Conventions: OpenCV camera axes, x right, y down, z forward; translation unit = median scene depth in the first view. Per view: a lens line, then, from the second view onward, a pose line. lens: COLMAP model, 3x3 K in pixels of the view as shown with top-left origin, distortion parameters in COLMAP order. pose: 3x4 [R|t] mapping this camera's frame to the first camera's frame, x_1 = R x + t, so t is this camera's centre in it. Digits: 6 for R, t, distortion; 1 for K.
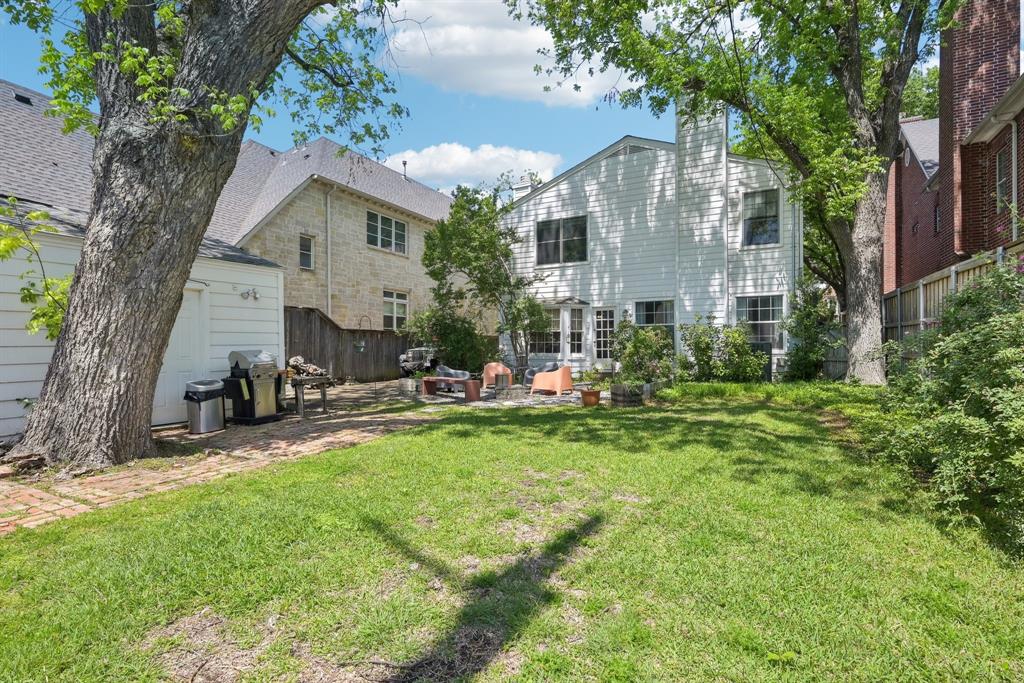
lens RADIAL K [[496.7, 0, 512.1], [0, 496.7, 356.7], [0, 0, 1]] dist [0.000183, -0.000060]
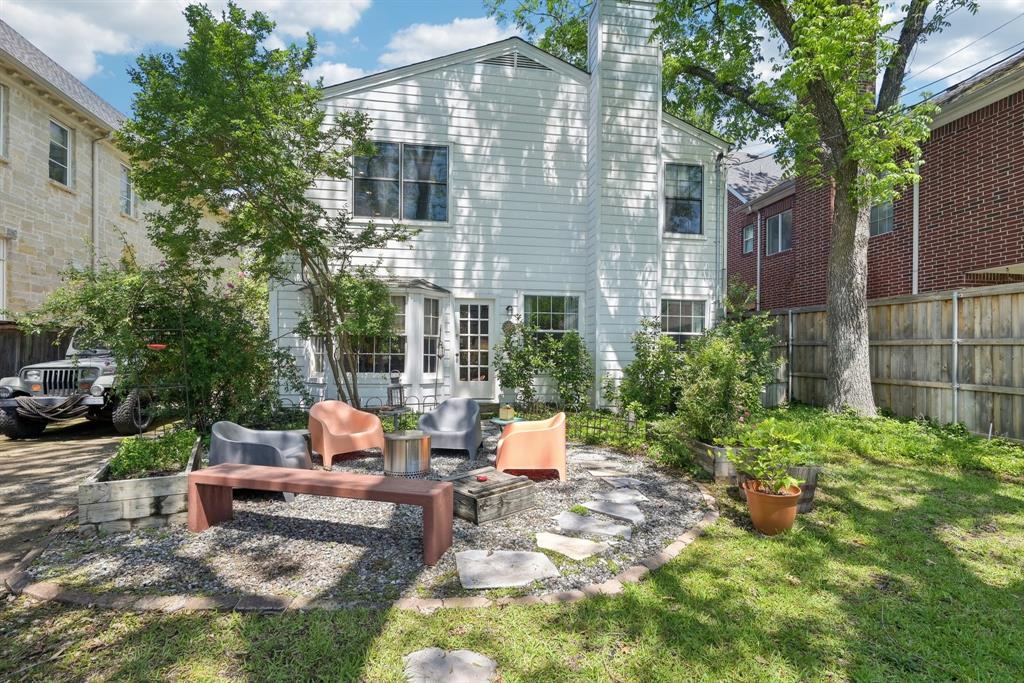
lens RADIAL K [[496.7, 0, 512.1], [0, 496.7, 356.7], [0, 0, 1]] dist [0.000183, -0.000060]
pose [[0.793934, 0.007534, 0.607957, -0.156940], [-0.004956, 0.999970, -0.005921, -0.023767], [-0.607983, 0.001688, 0.793948, 0.469594]]
